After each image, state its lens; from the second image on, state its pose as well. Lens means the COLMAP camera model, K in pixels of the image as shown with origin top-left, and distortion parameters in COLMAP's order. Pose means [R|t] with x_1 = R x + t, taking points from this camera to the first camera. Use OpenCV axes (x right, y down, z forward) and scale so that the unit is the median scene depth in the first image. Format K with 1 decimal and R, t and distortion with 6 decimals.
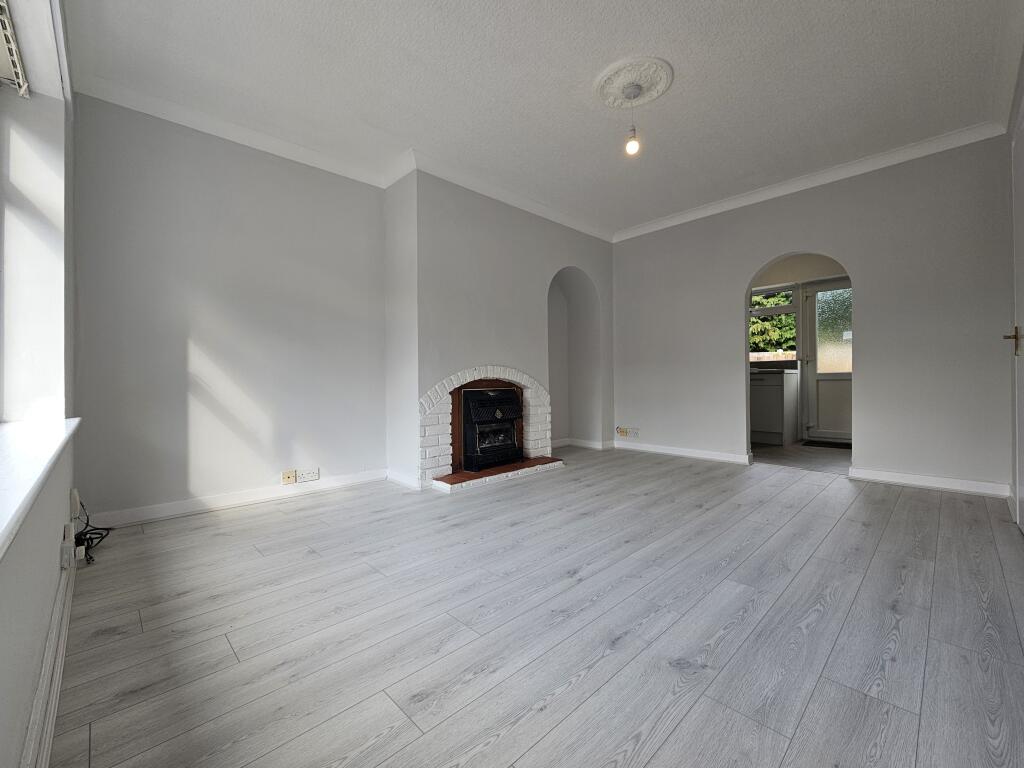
lens RADIAL K [[424.4, 0, 512.0], [0, 424.4, 380.0], [0, 0, 1]] dist [0.000467, -0.000316]
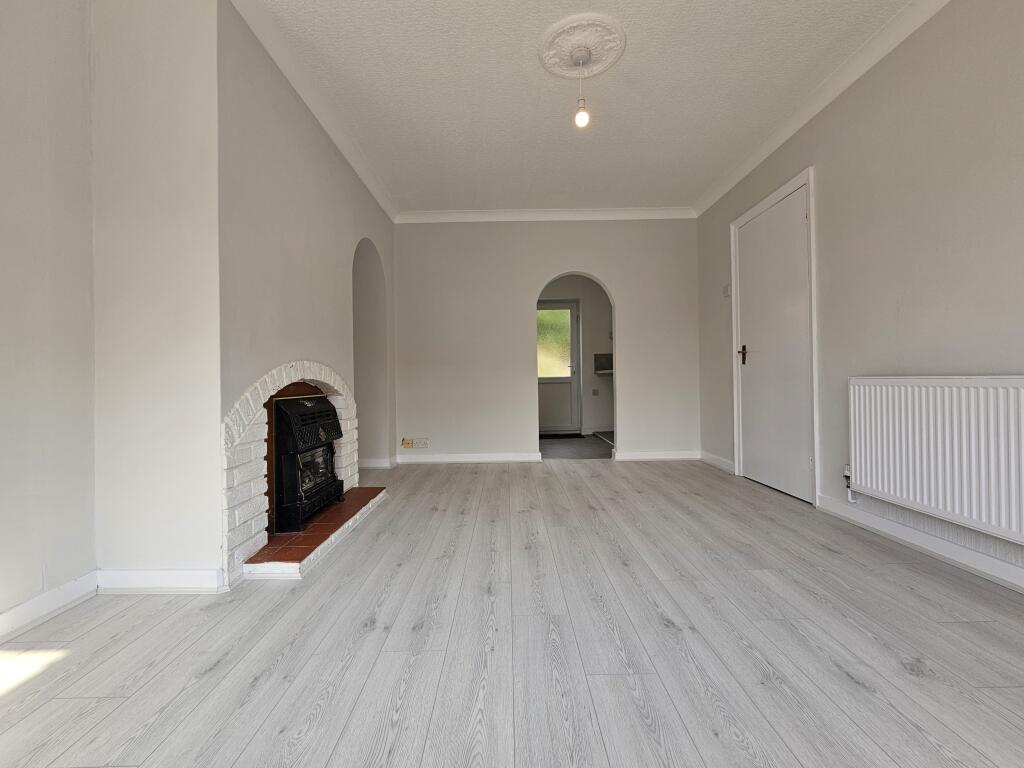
lens RADIAL K [[431.6, 0, 512.1], [0, 431.6, 379.9], [0, 0, 1]] dist [0.001968, -0.000015]
pose [[0.692381, 0.002870, 0.721527, -0.387923], [0.008753, 0.999885, -0.012377, 0.007813], [-0.721479, 0.014885, 0.692276, 0.399572]]
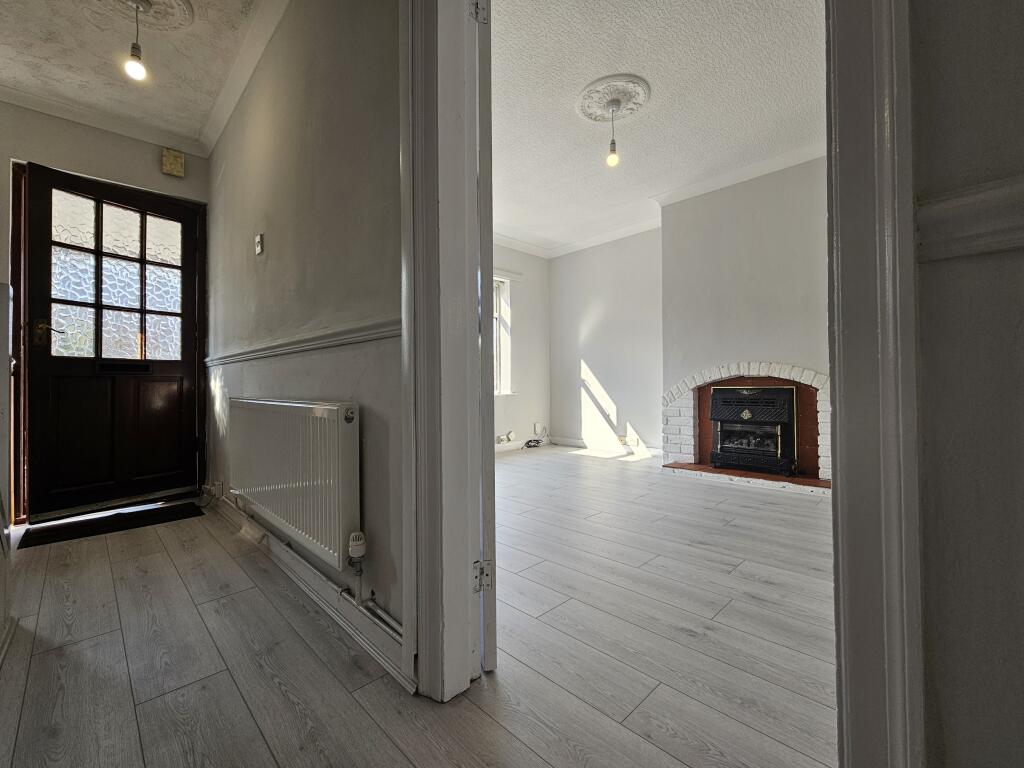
lens RADIAL K [[441.3, 0, 515.2], [0, 441.3, 381.6], [0, 0, 1]] dist [0.000557, -0.000036]
pose [[0.009613, 0.006515, -0.999933, 1.139777], [0.011217, 0.999915, 0.006623, -0.002998], [0.999891, -0.011280, 0.009539, 0.609915]]
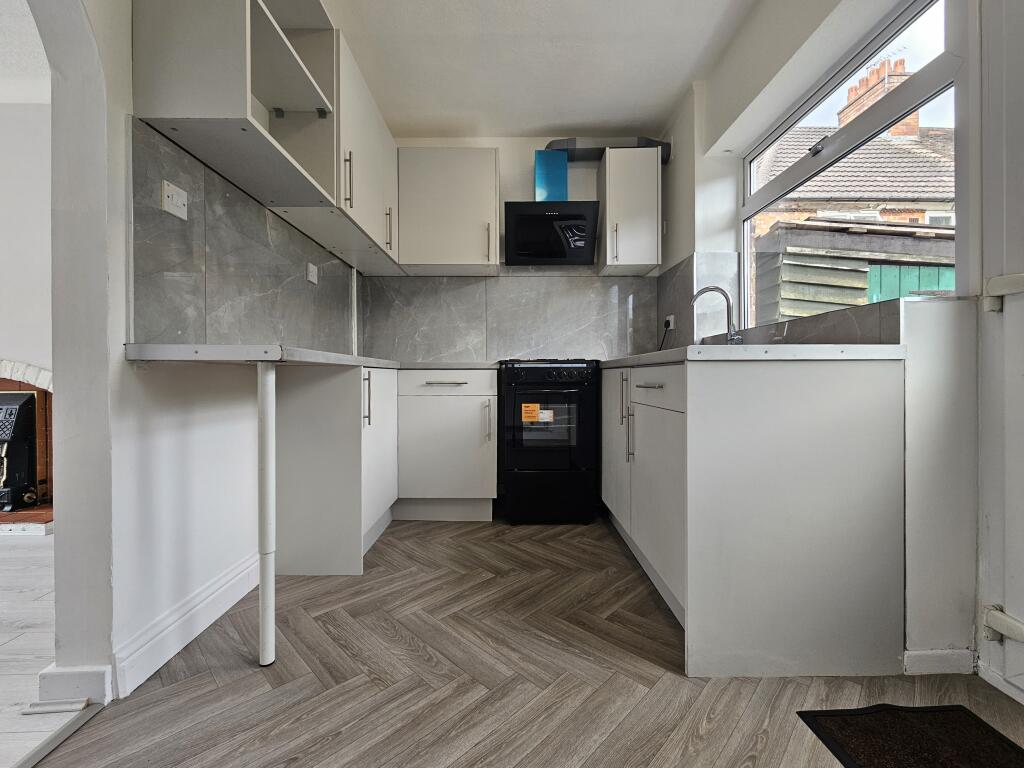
lens RADIAL K [[431.6, 0, 512.1], [0, 431.6, 379.9], [0, 0, 1]] dist [0.001968, -0.000015]
pose [[0.734610, 0.013582, -0.678354, 1.288835], [-0.005939, 0.999890, 0.013589, -0.014876], [0.678464, -0.005954, 0.734610, 1.349909]]
